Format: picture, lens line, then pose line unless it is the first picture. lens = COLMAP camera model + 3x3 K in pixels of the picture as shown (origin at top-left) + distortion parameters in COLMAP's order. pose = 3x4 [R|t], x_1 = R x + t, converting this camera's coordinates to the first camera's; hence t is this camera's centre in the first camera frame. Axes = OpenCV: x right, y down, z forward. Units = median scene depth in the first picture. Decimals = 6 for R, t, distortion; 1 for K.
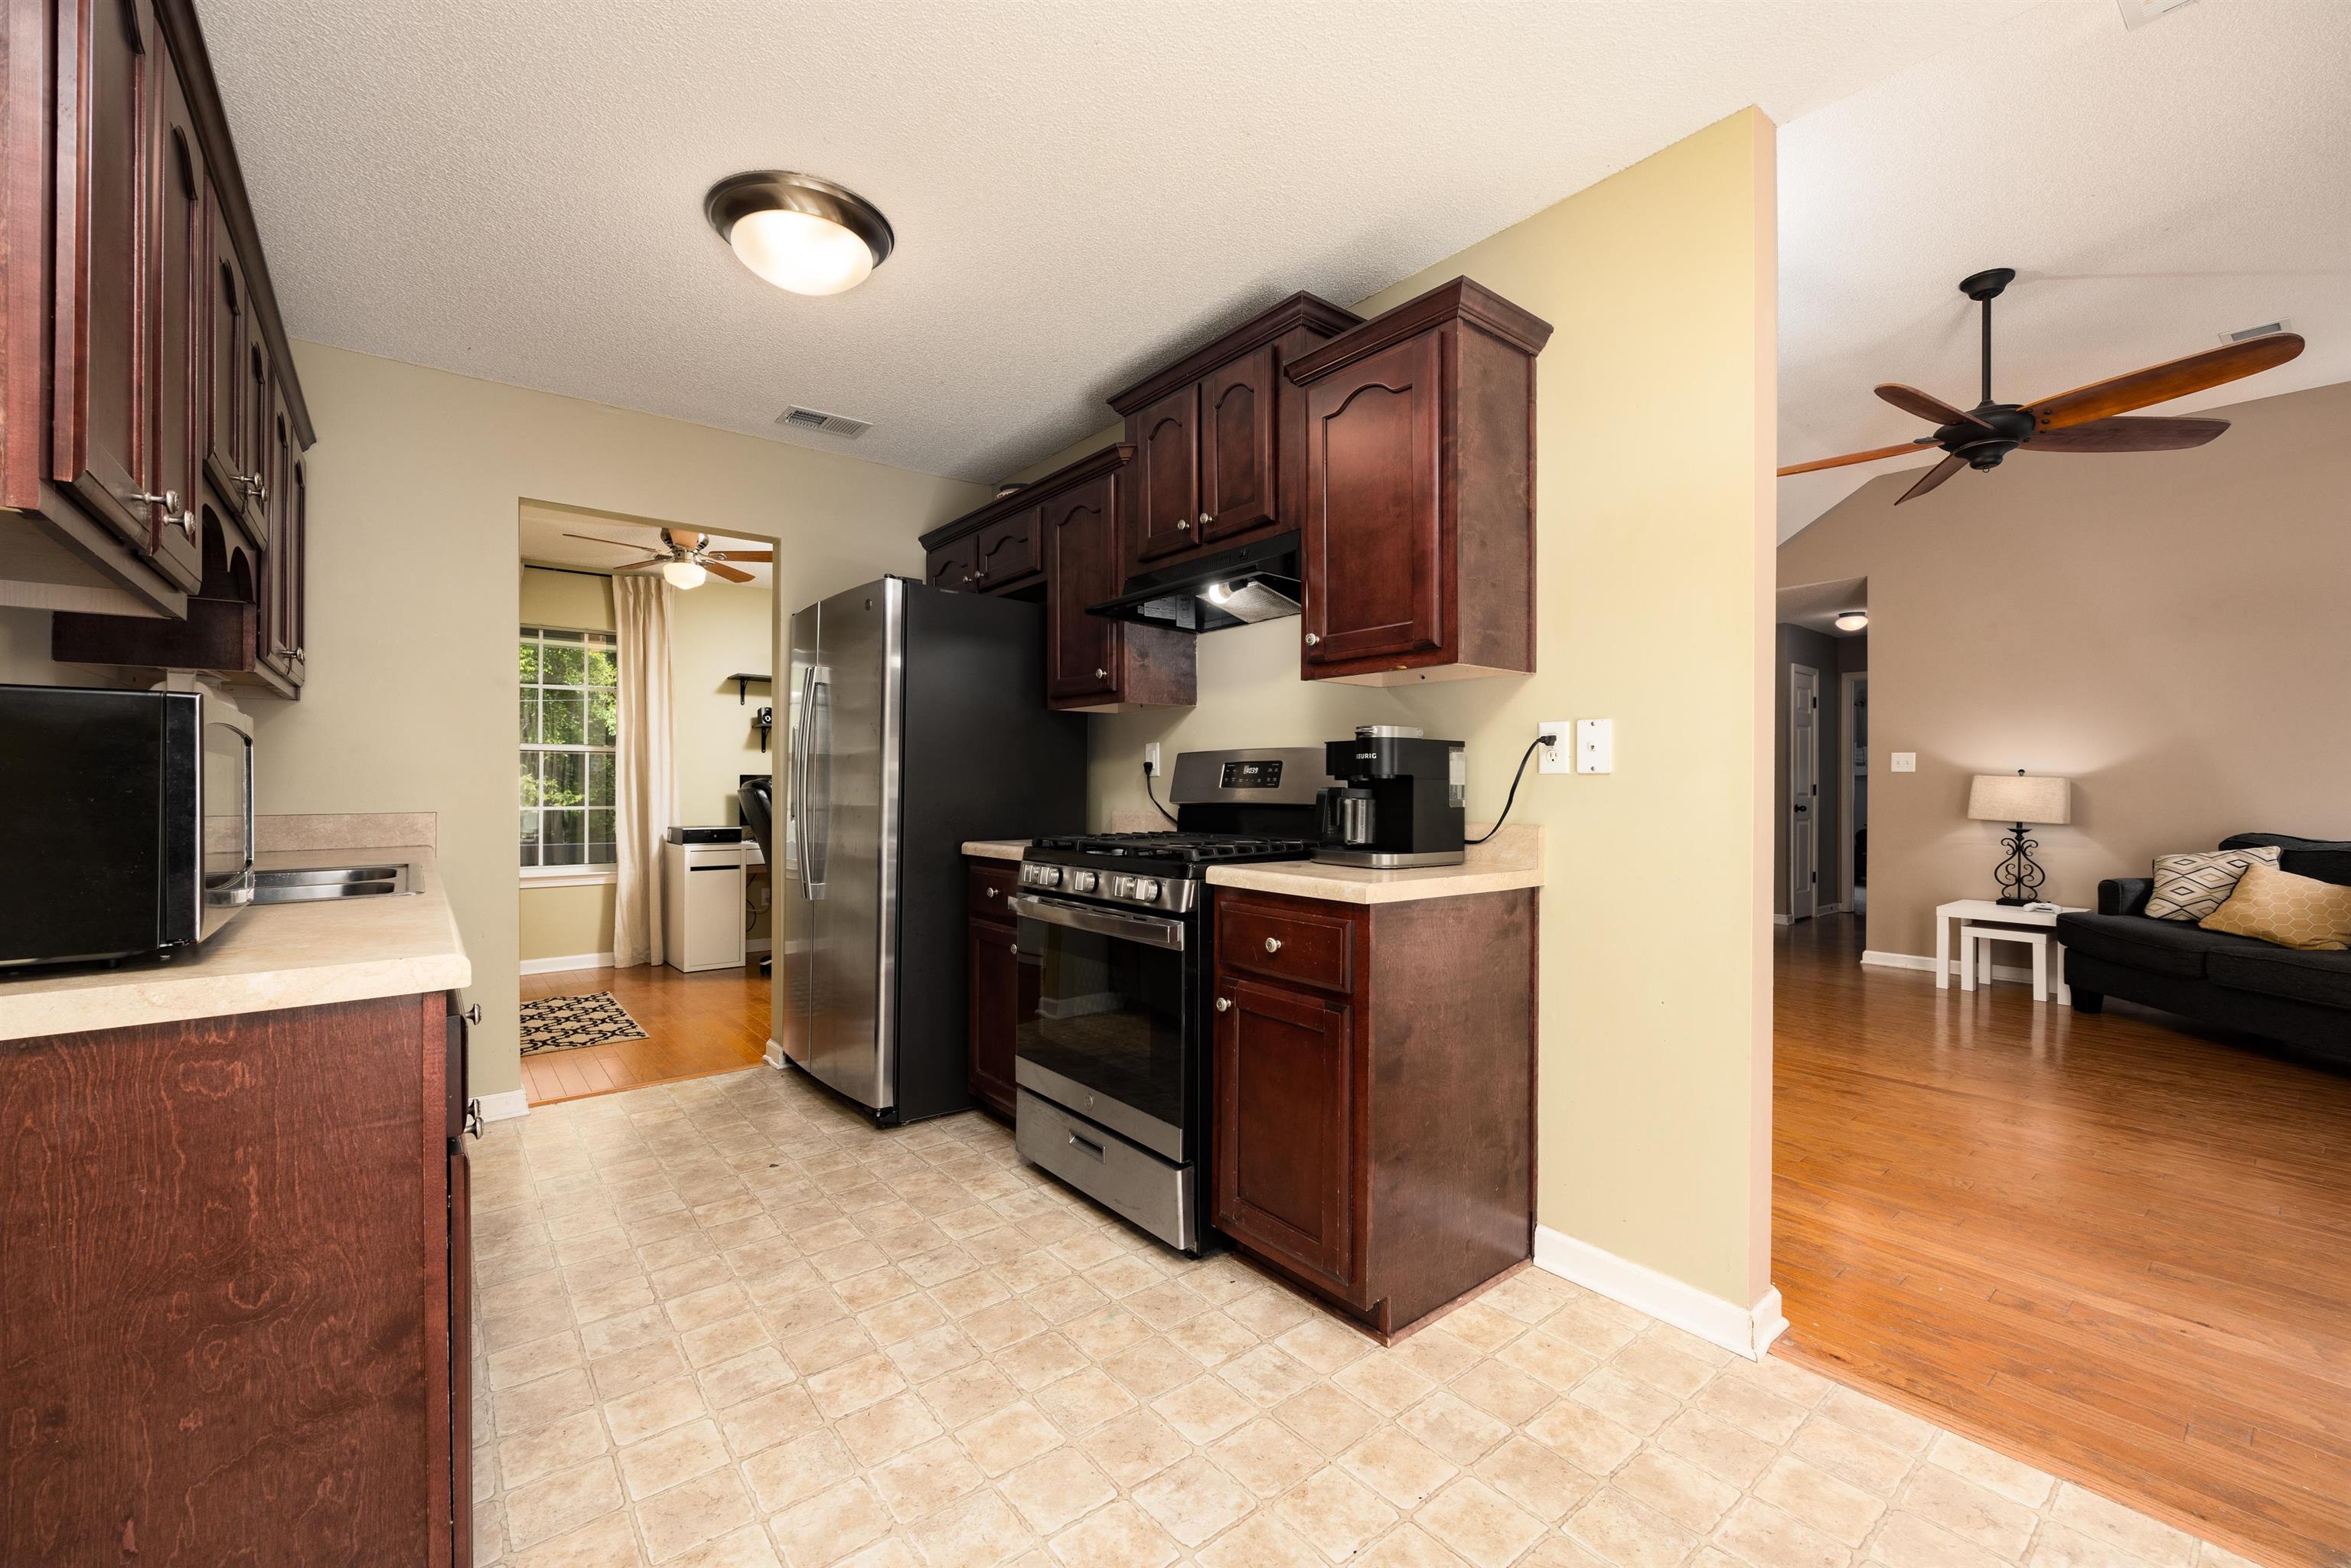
lens RADIAL K [[928.2, 0, 1168.3], [0, 928.2, 788.2], [0, 0, 1]] dist [-0.003086, 0.000055]
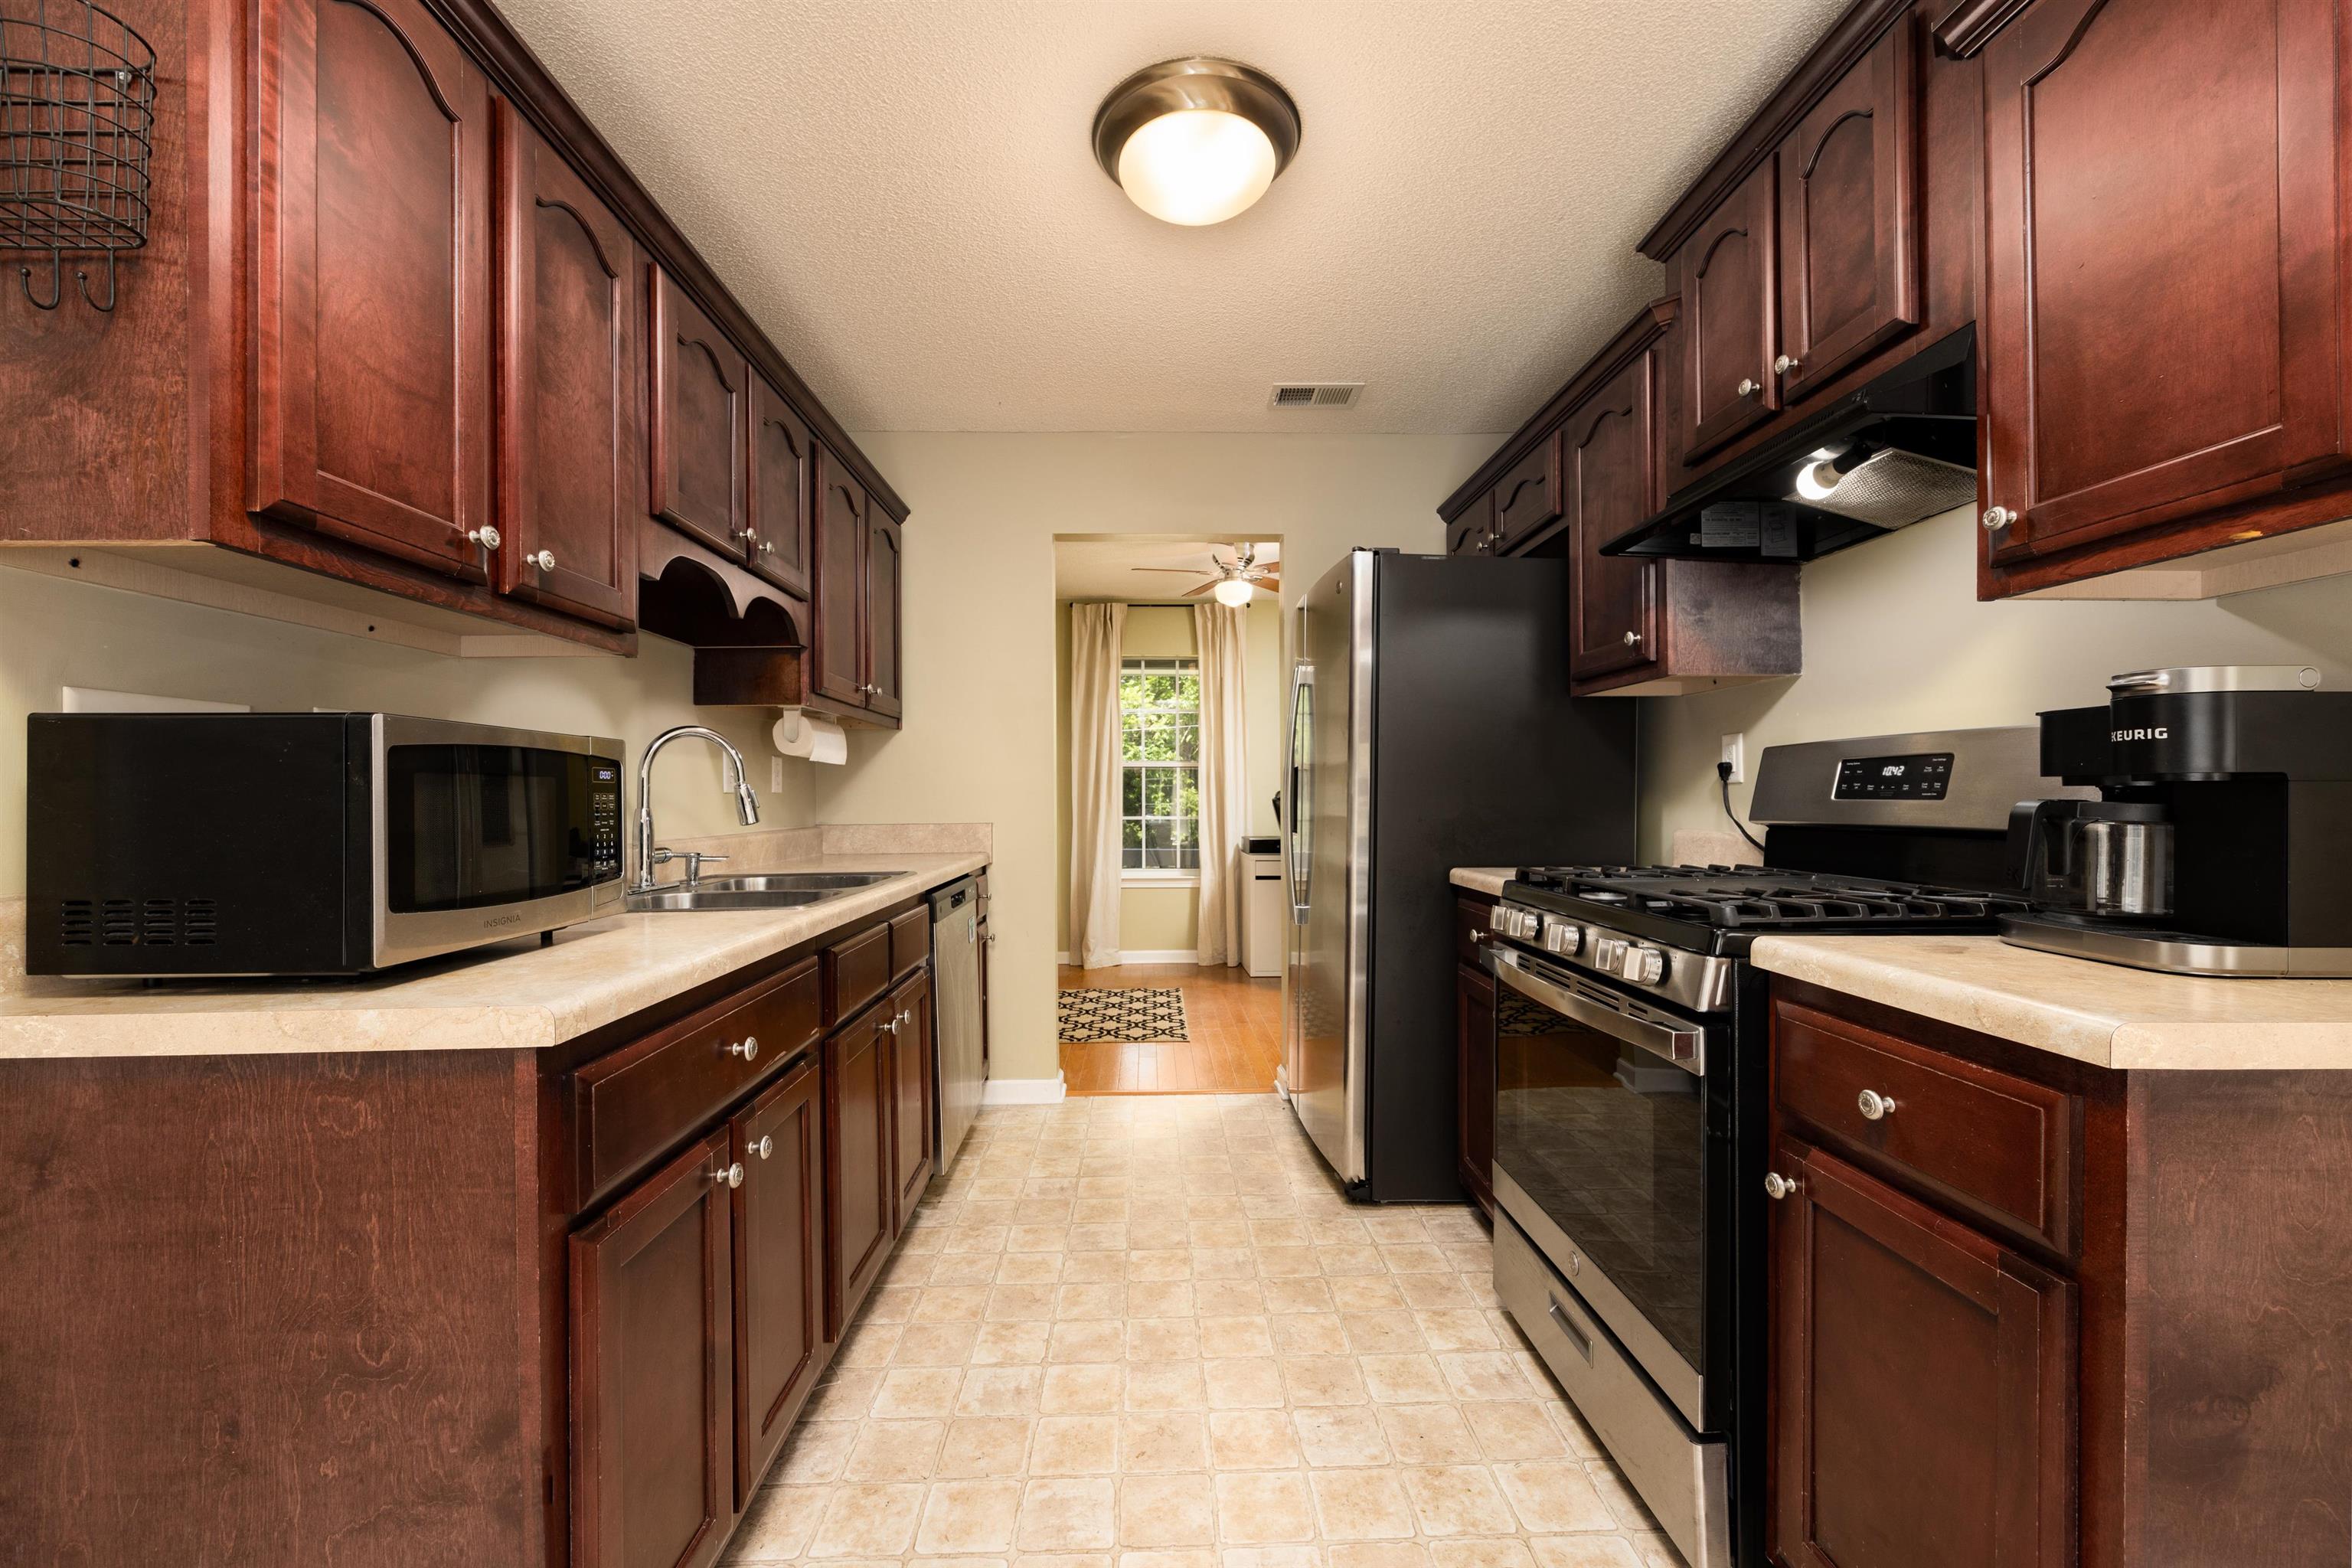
lens RADIAL K [[928.6, 0, 1179.0], [0, 928.6, 798.6], [0, 0, 1]] dist [-0.003086, 0.000055]
pose [[0.804615, -0.003601, -0.593786, 0.091933], [0.003992, 0.999992, -0.000655, -0.003391], [0.593784, -0.001844, 0.804623, 0.301236]]
